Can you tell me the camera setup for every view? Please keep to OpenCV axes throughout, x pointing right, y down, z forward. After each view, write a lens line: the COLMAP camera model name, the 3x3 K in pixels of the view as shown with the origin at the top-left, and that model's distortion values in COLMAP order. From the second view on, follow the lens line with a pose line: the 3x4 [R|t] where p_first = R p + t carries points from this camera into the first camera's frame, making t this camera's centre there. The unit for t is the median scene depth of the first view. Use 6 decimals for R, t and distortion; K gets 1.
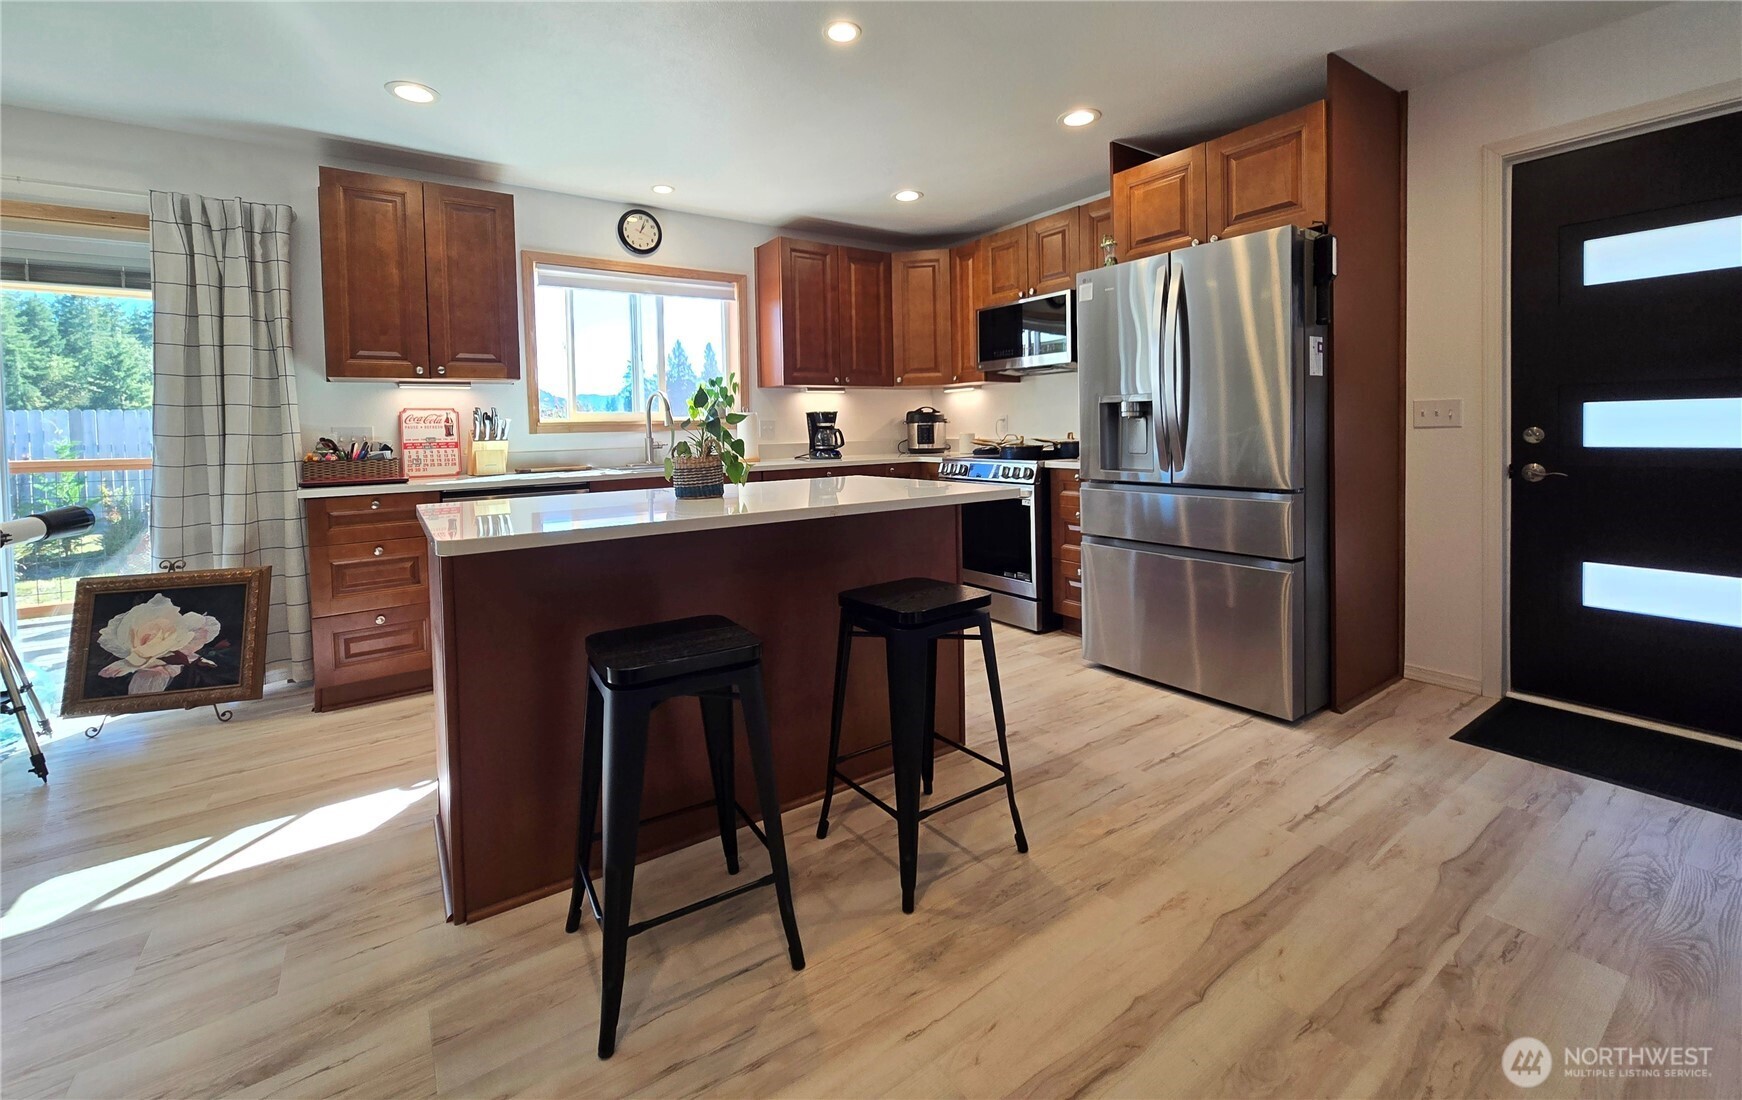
lens RADIAL K [[715.3, 0, 858.3], [0, 715.3, 443.9], [0, 0, 1]] dist [-0.001045, 0.001161]
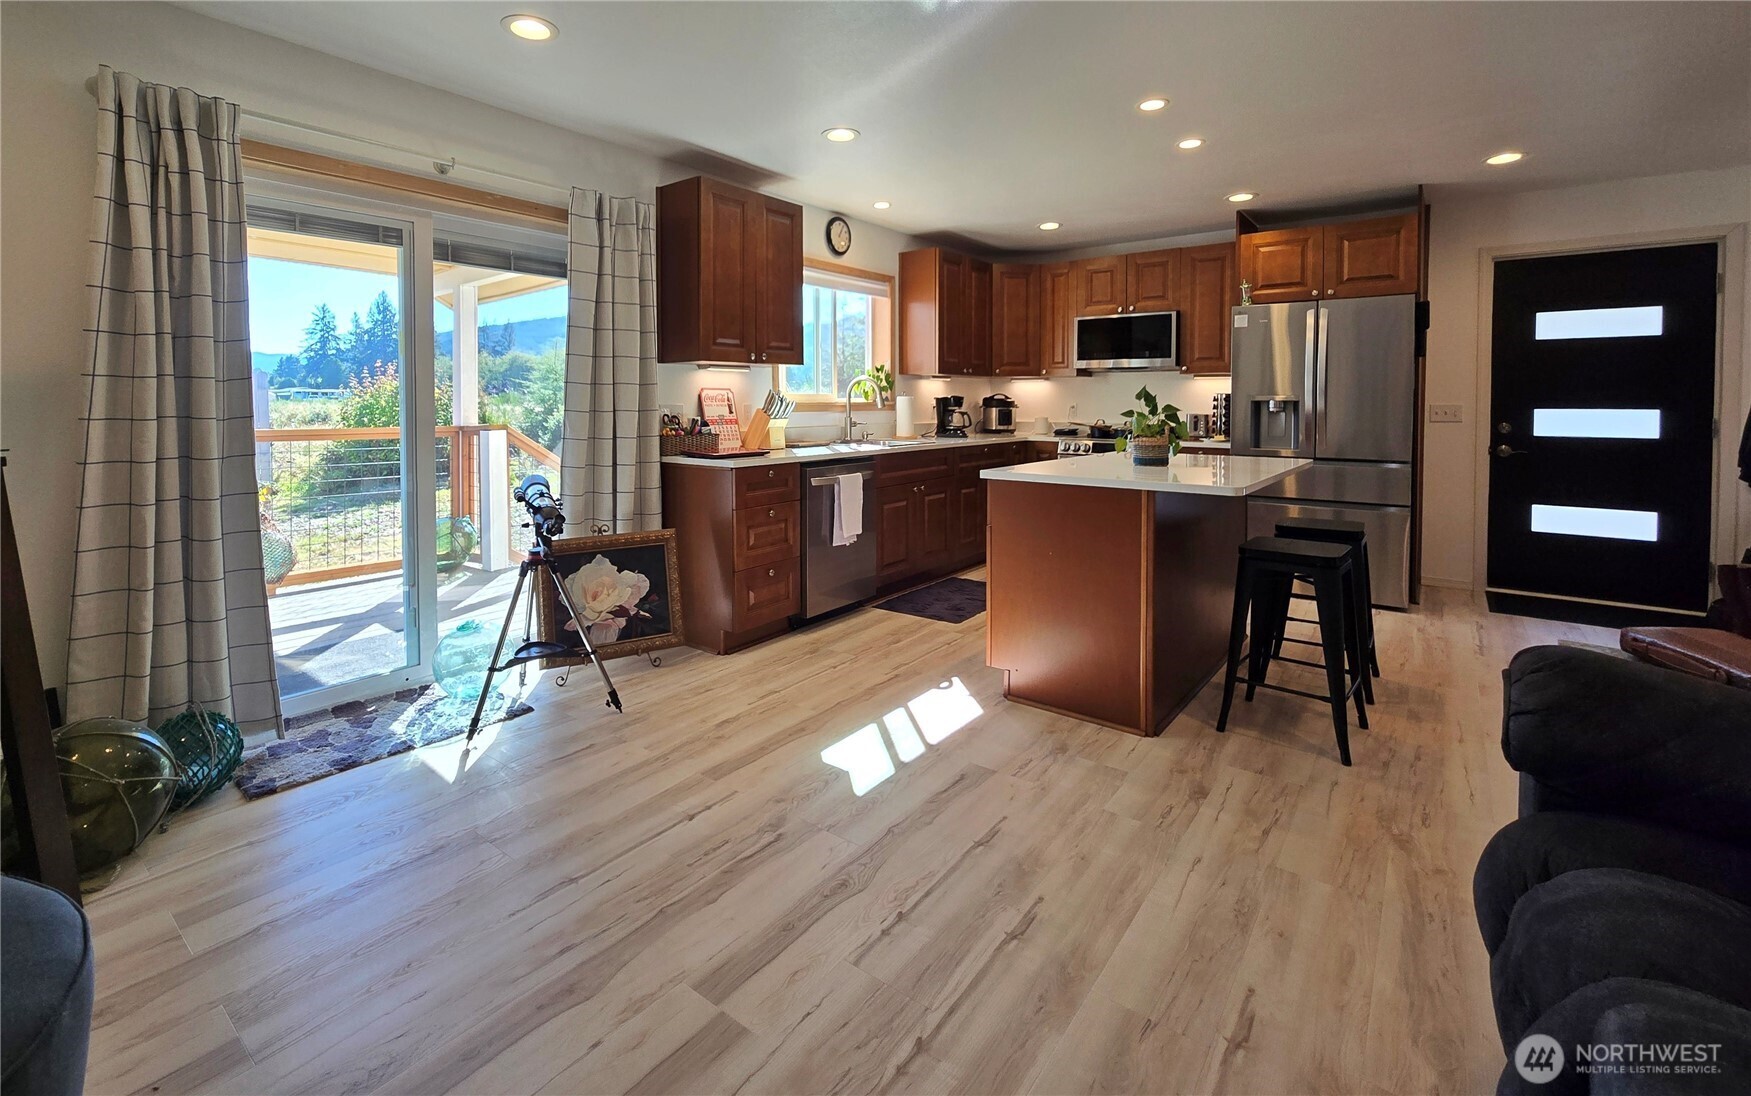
lens RADIAL K [[760.6, 0, 824.4], [0, 760.6, 408.6], [0, 0, 1]] dist [0.002642, 0.000405]
pose [[0.960811, 0.020484, 0.276448, -0.875628], [-0.016075, 0.999705, -0.018204, 0.000029], [-0.276739, 0.013046, 0.960857, -0.204658]]
